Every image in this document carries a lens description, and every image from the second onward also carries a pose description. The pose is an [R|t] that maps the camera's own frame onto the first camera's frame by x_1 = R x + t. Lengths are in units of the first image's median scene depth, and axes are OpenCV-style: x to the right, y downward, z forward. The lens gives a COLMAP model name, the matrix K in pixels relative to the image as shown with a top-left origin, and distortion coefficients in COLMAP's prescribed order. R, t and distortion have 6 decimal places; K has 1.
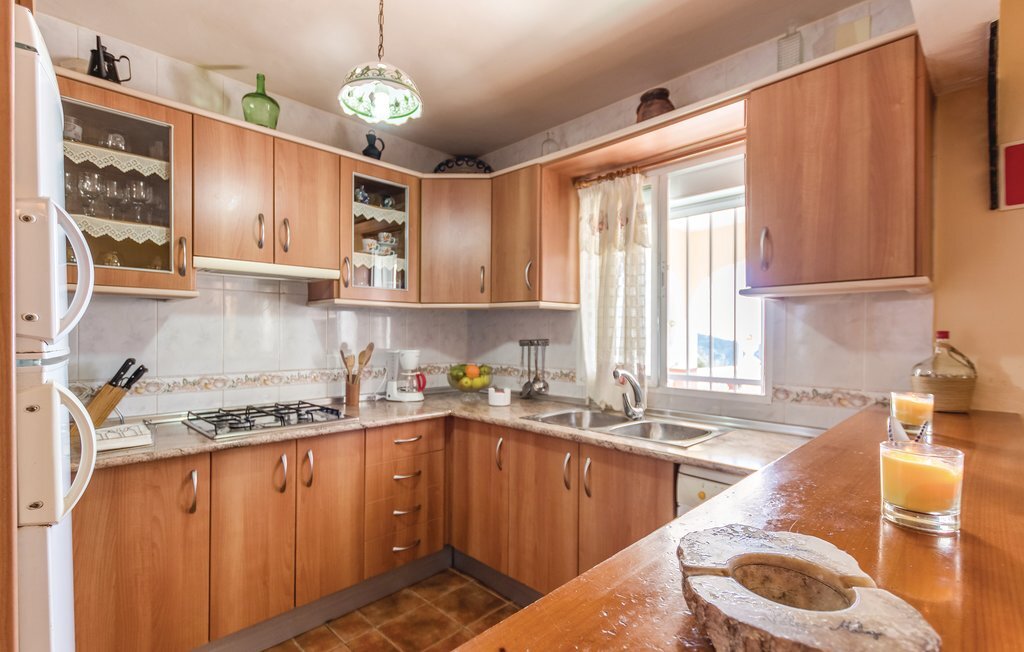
lens RADIAL K [[467.3, 0, 516.0], [0, 467.3, 337.1], [0, 0, 1]] dist [0.004059, 0.000114]
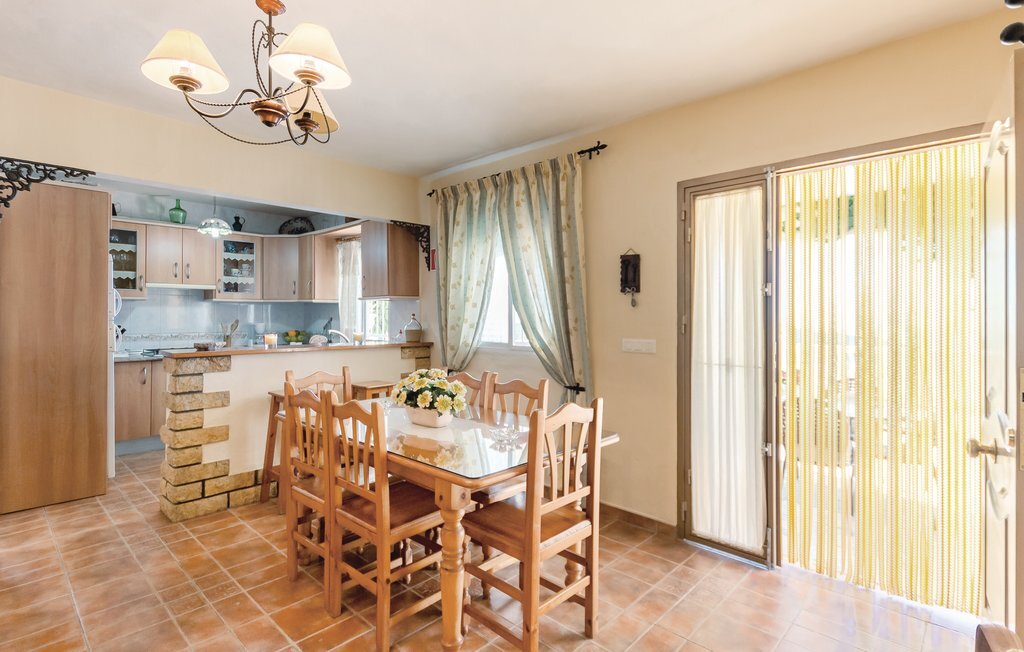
lens RADIAL K [[483.0, 0, 508.3], [0, 483.0, 315.1], [0, 0, 1]] dist [-0.006026, -0.000229]
pose [[0.999800, -0.001183, 0.019941, 0.988495], [0.001355, 0.999962, -0.008578, 0.015608], [-0.019930, 0.008603, 0.999764, -1.327114]]
